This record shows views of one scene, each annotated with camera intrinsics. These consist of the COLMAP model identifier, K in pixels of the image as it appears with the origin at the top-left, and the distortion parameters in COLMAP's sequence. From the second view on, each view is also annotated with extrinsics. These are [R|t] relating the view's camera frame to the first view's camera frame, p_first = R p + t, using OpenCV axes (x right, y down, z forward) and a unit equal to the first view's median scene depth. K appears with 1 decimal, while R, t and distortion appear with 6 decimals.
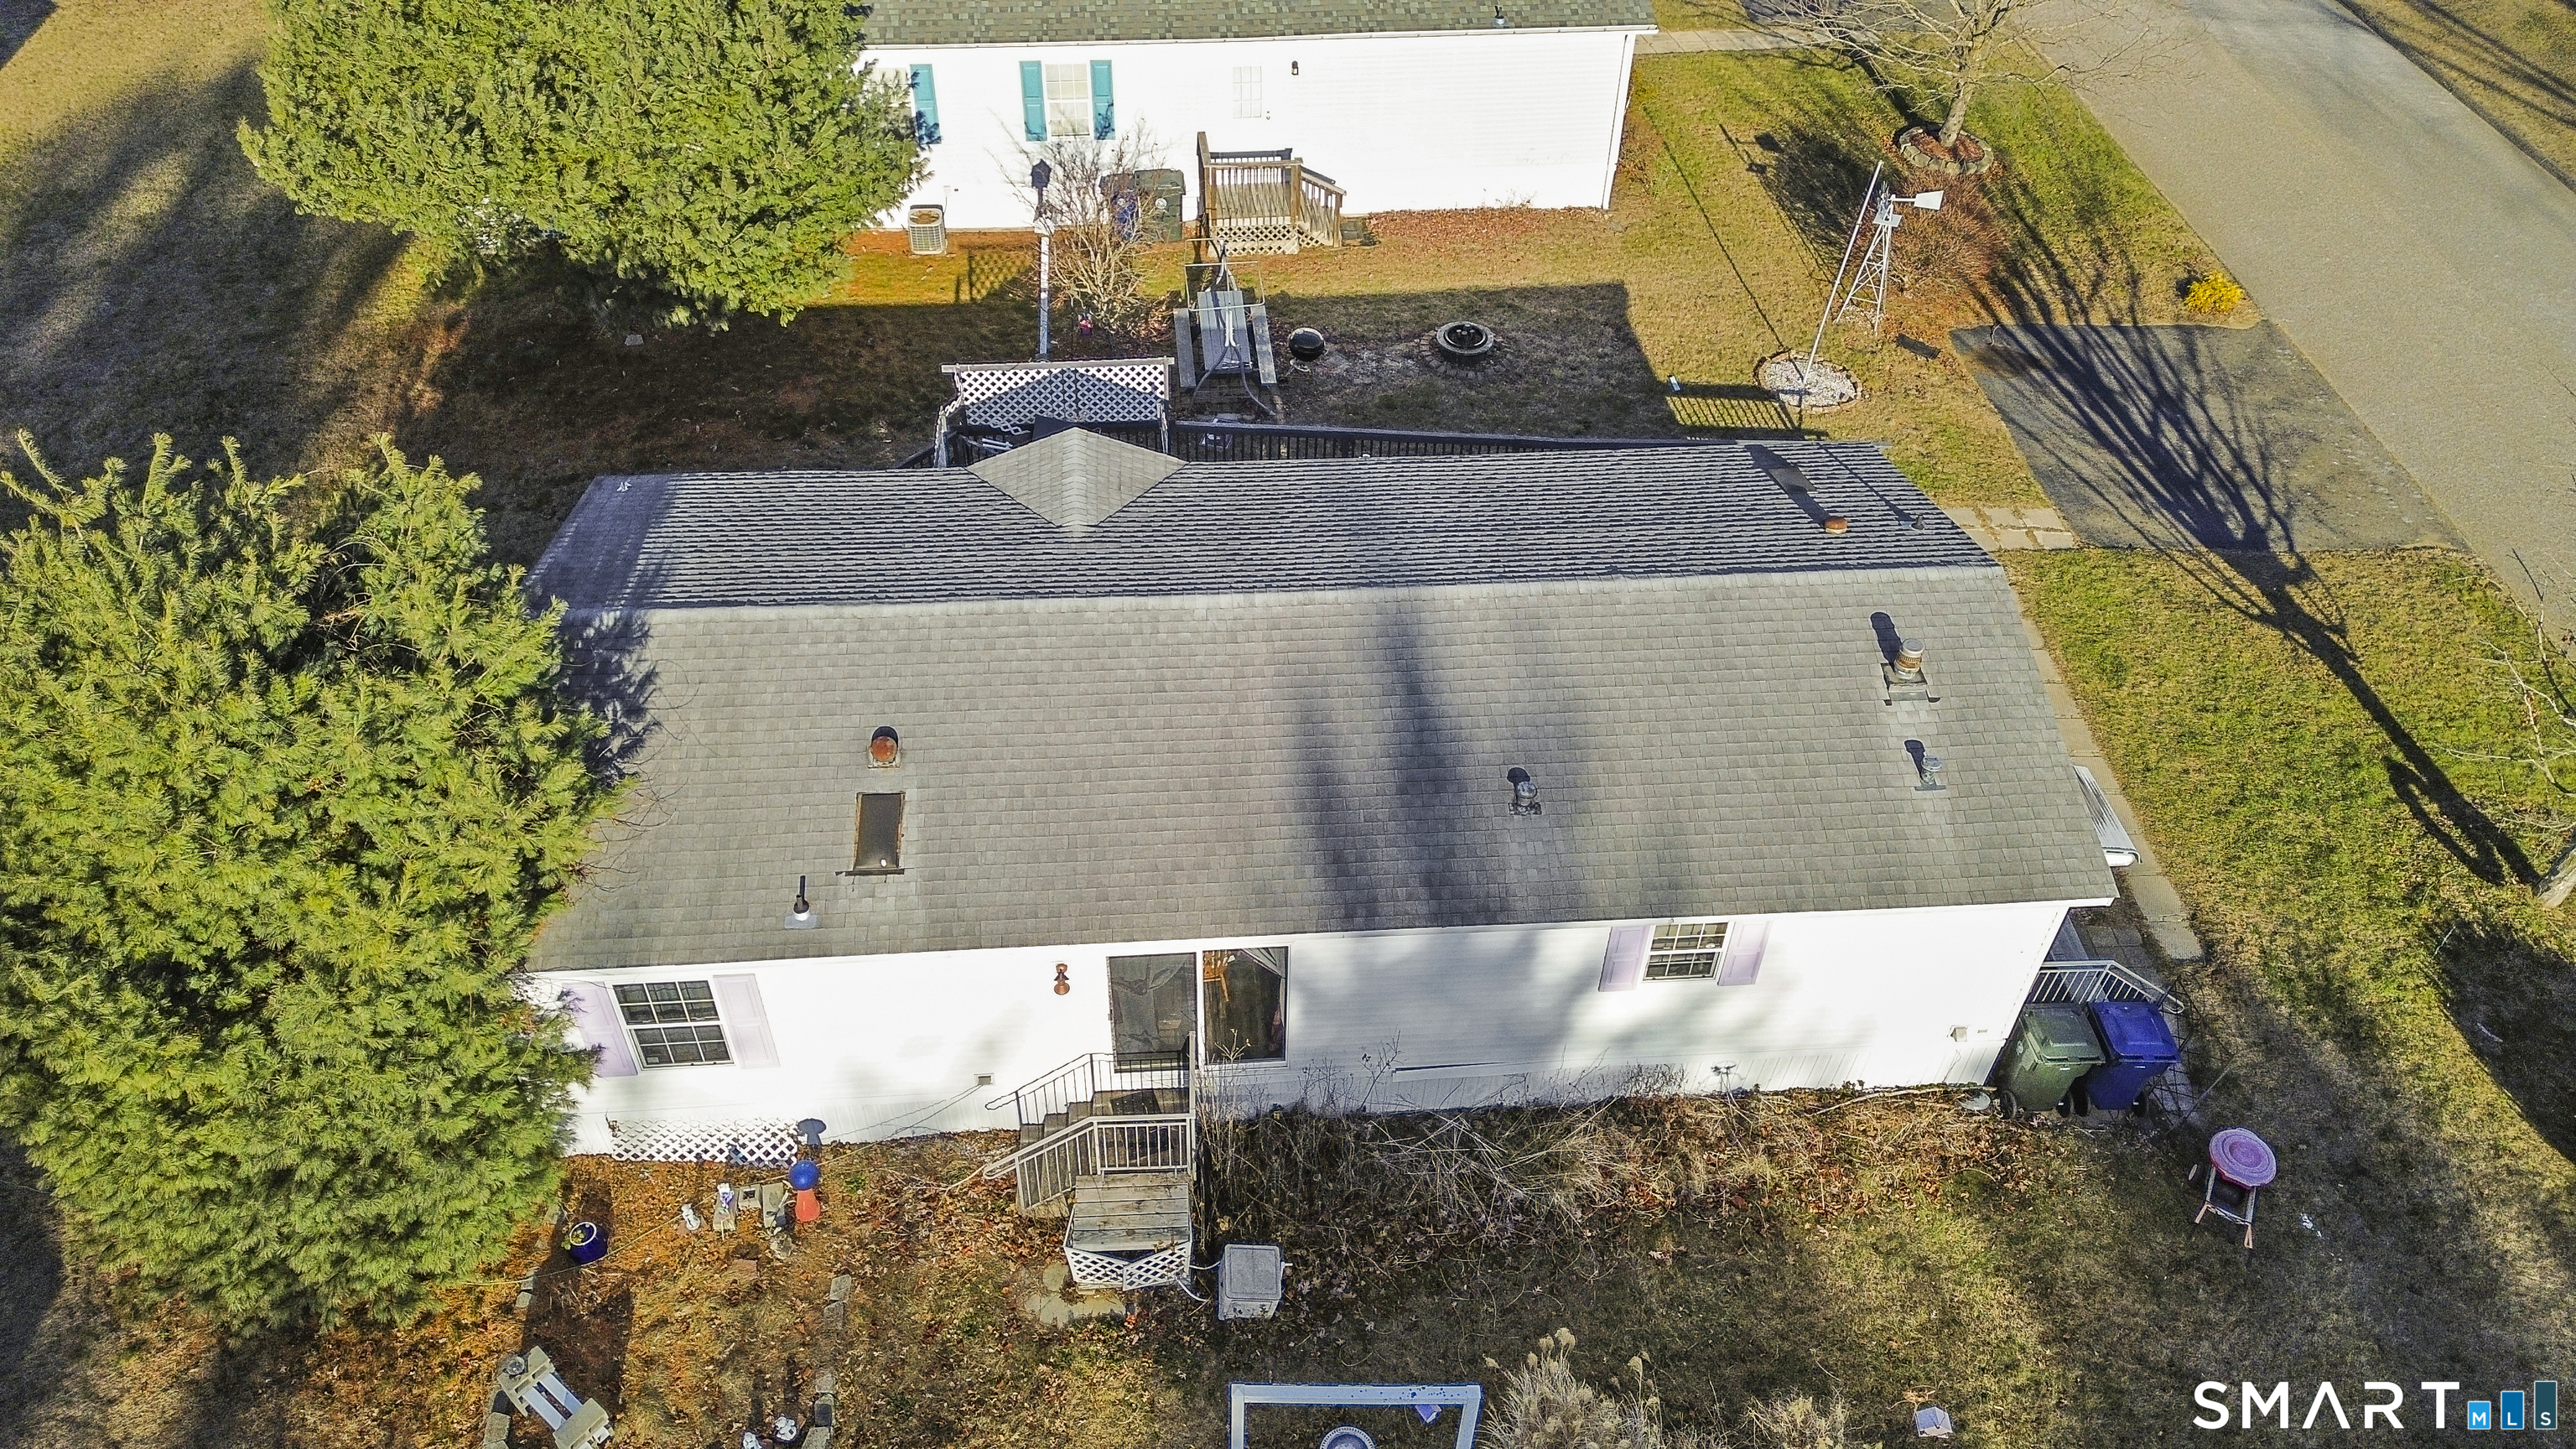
lens RADIAL K [[1824.1, 0, 1283.5], [0, 1824.1, 723.8], [0, 0, 1]] dist [0.079238, -0.062935]
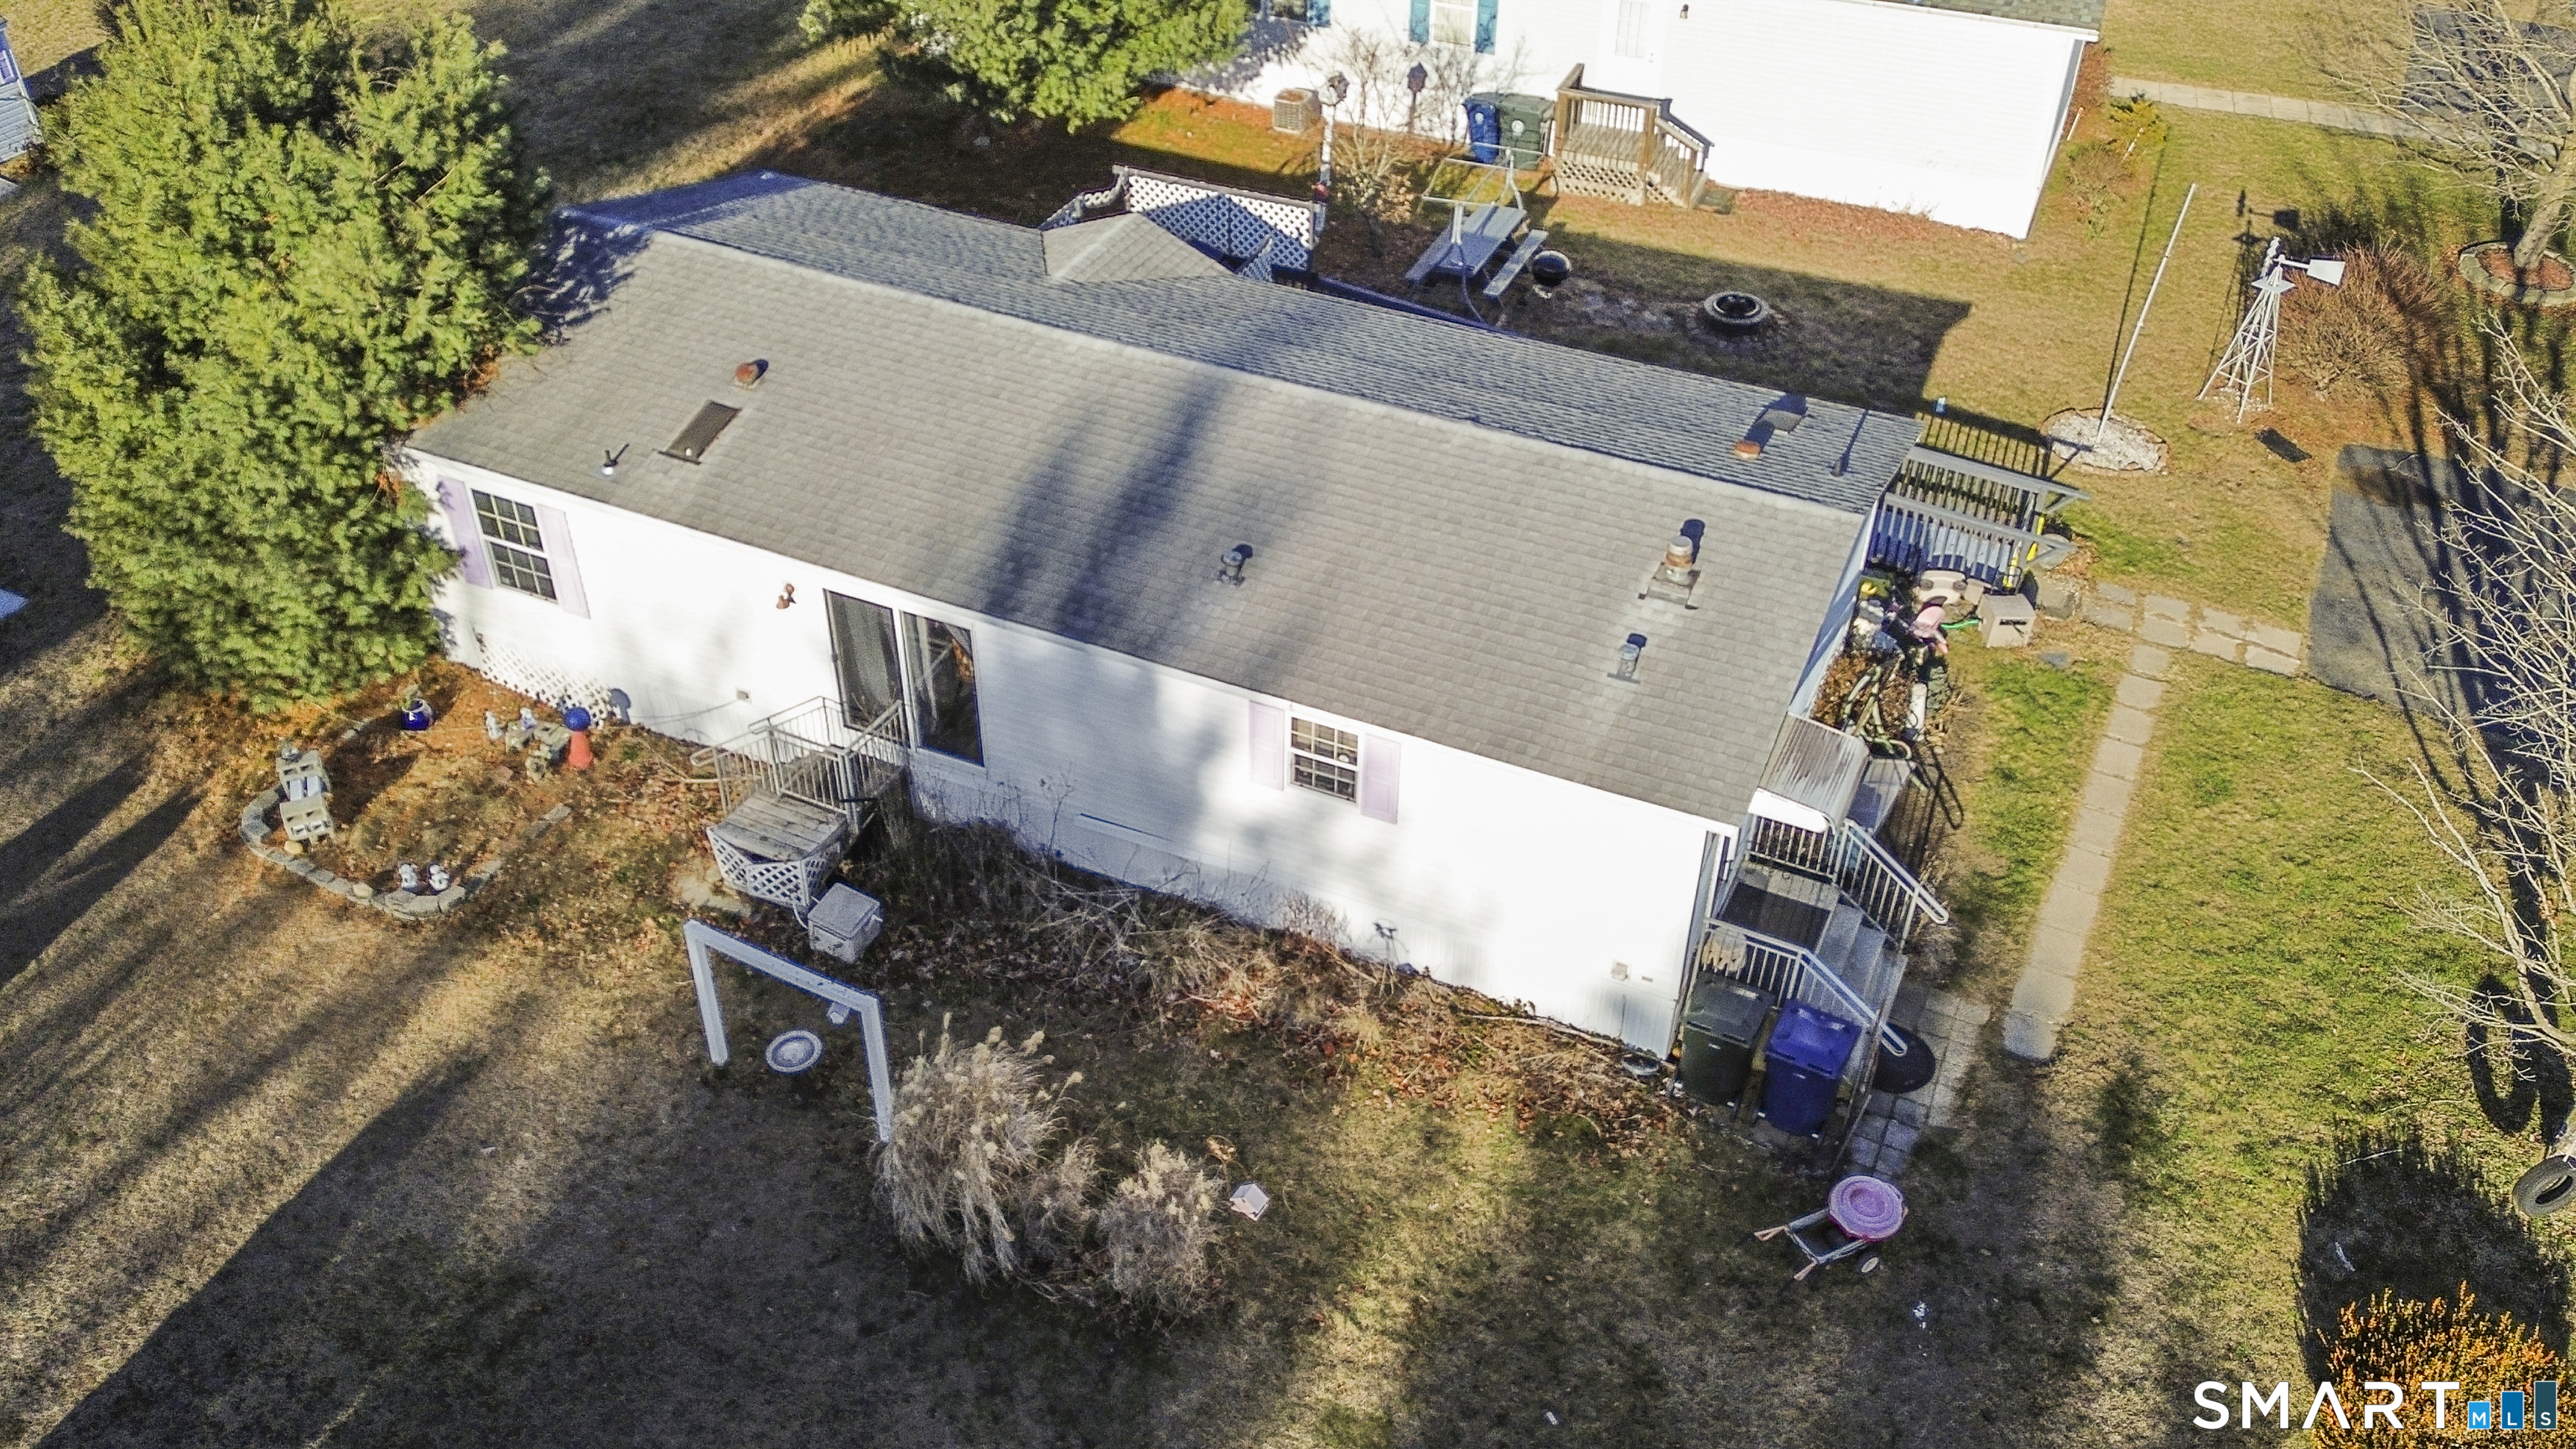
lens RADIAL K [[2144.1, 0, 1288.0], [0, 2144.1, 724.5], [0, 0, 1]] dist [0.137902, -0.202004]
pose [[0.873004, 0.290927, -0.391439, 0.522877], [-0.326812, 0.944711, -0.026739, 0.116415], [0.362018, 0.151270, 0.919815, -0.051168]]
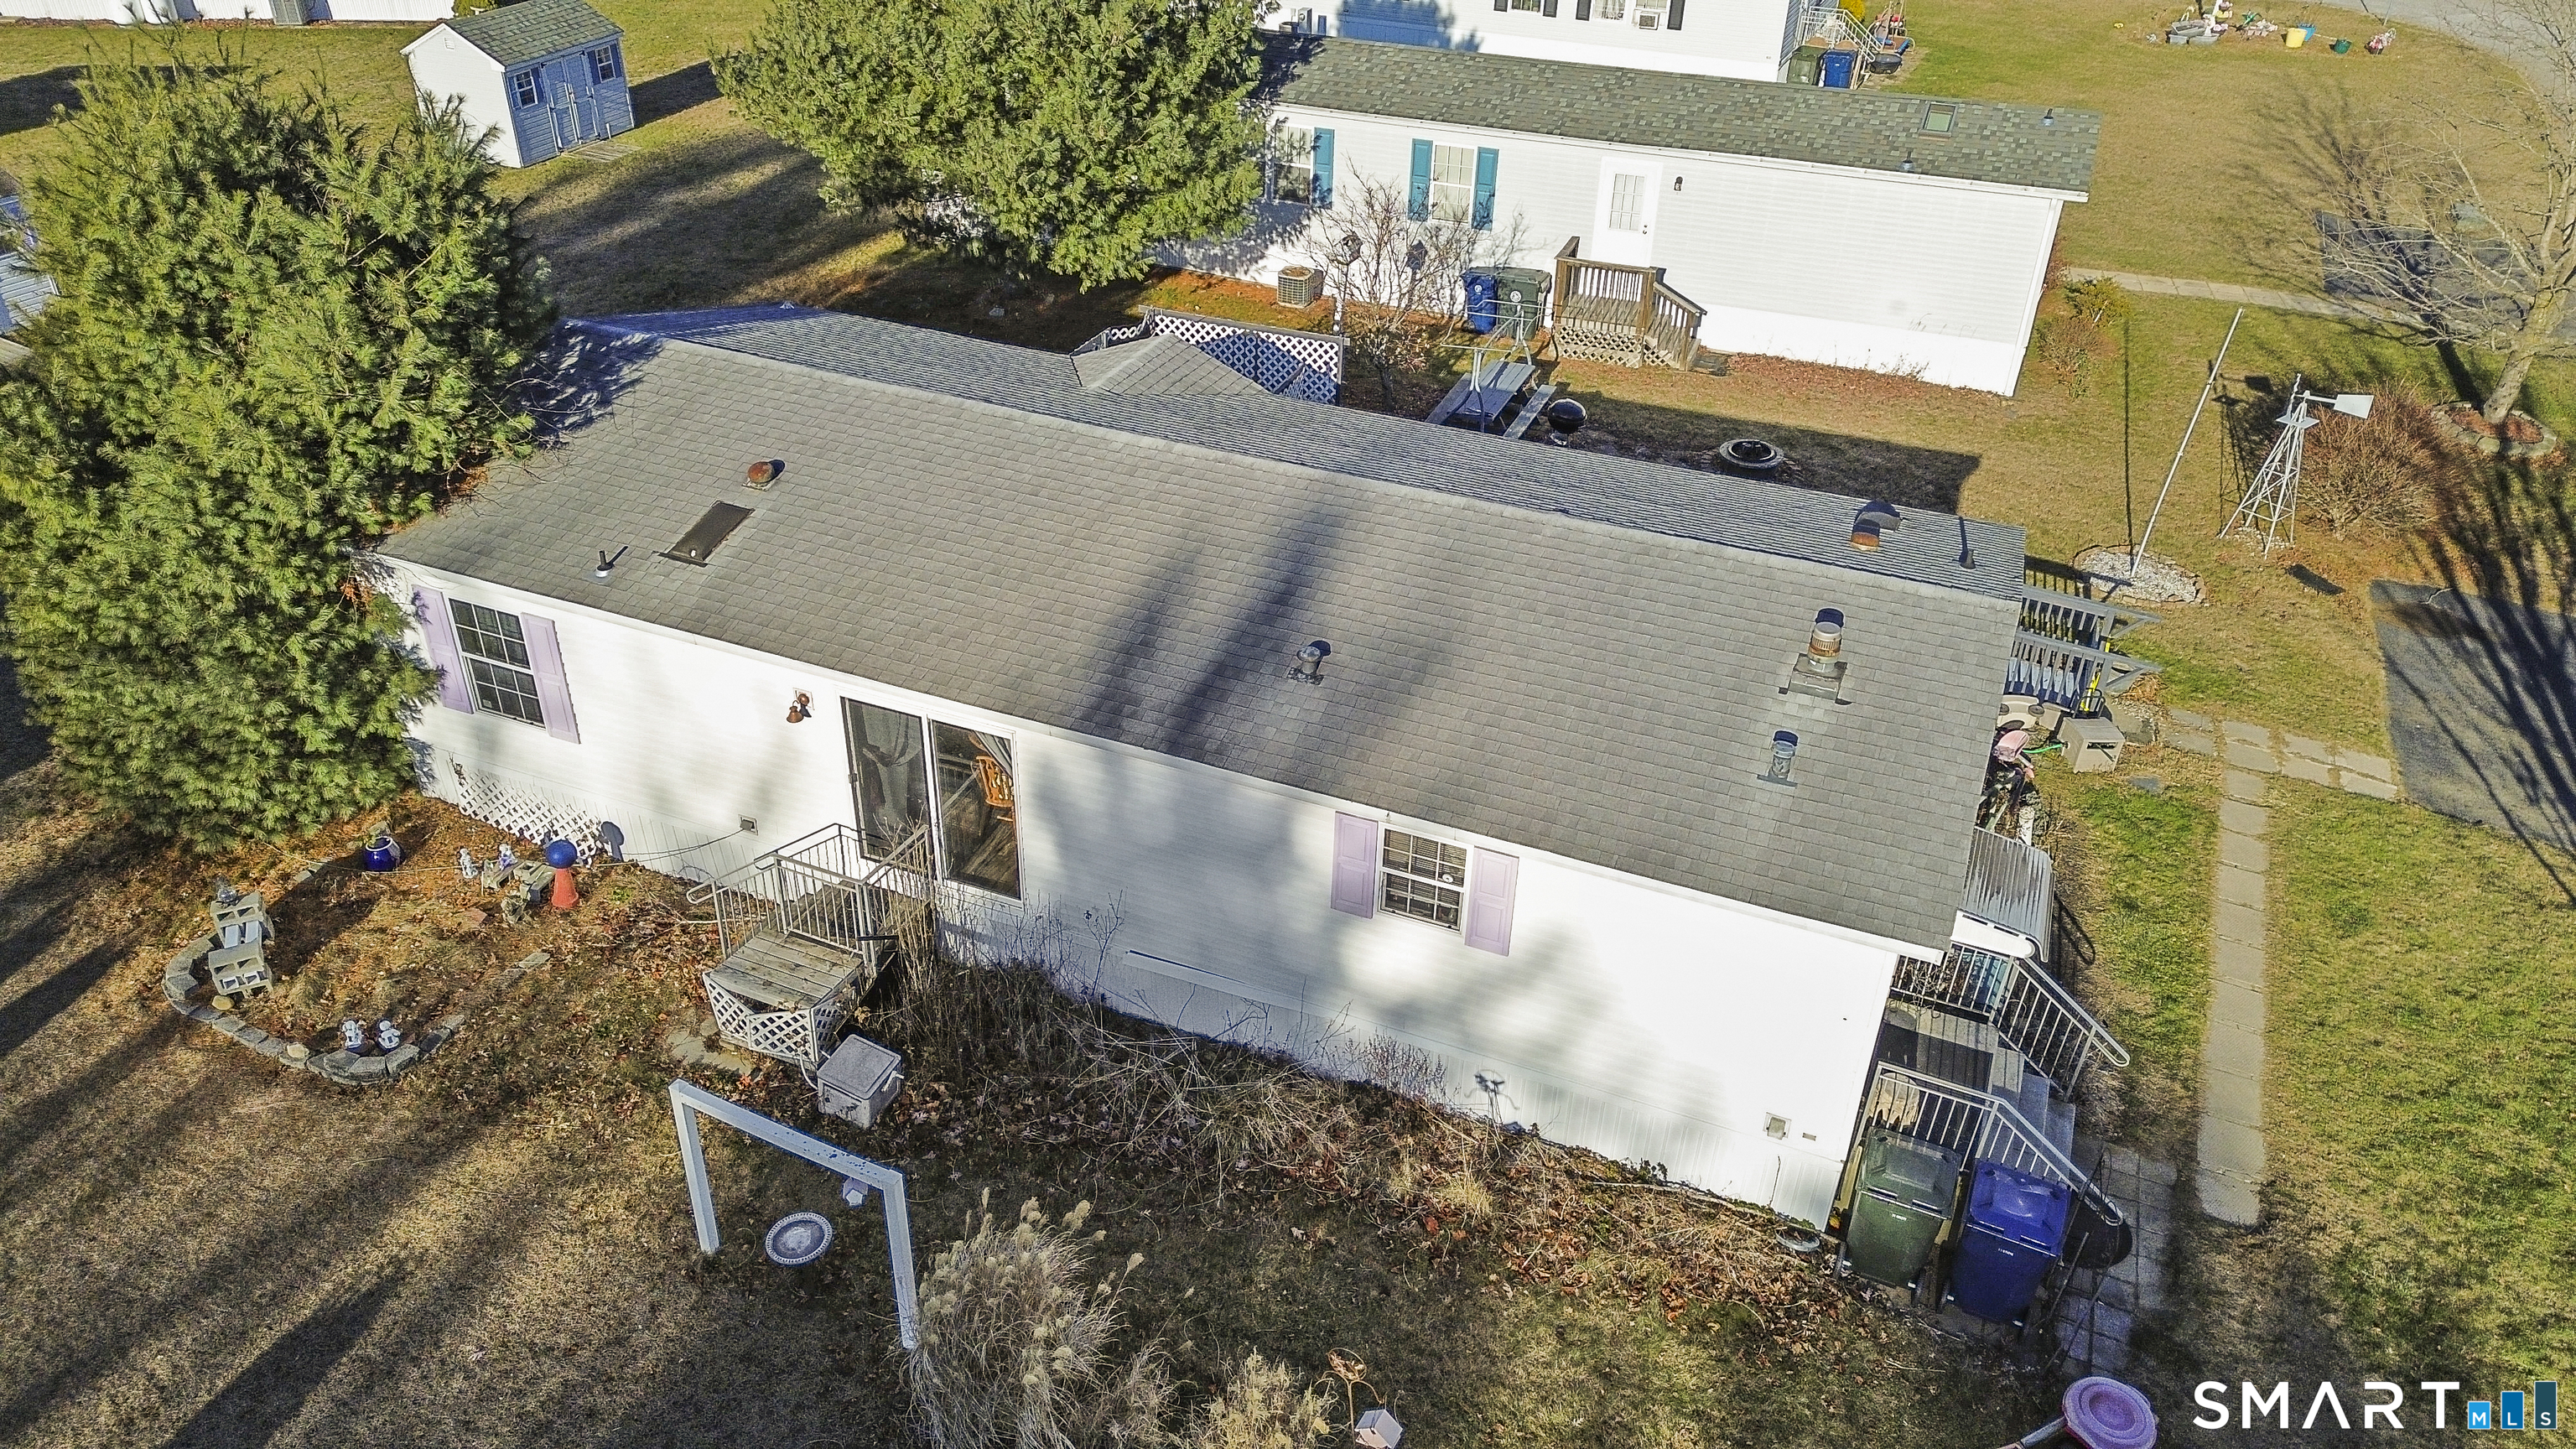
lens RADIAL K [[1824.1, 0, 1283.5], [0, 1824.1, 723.8], [0, 0, 1]] dist [0.079238, -0.062935]
pose [[0.888192, 0.244778, -0.388844, 0.382161], [-0.316947, 0.939100, -0.132801, 0.152894], [0.332657, 0.241195, 0.911682, 0.157324]]
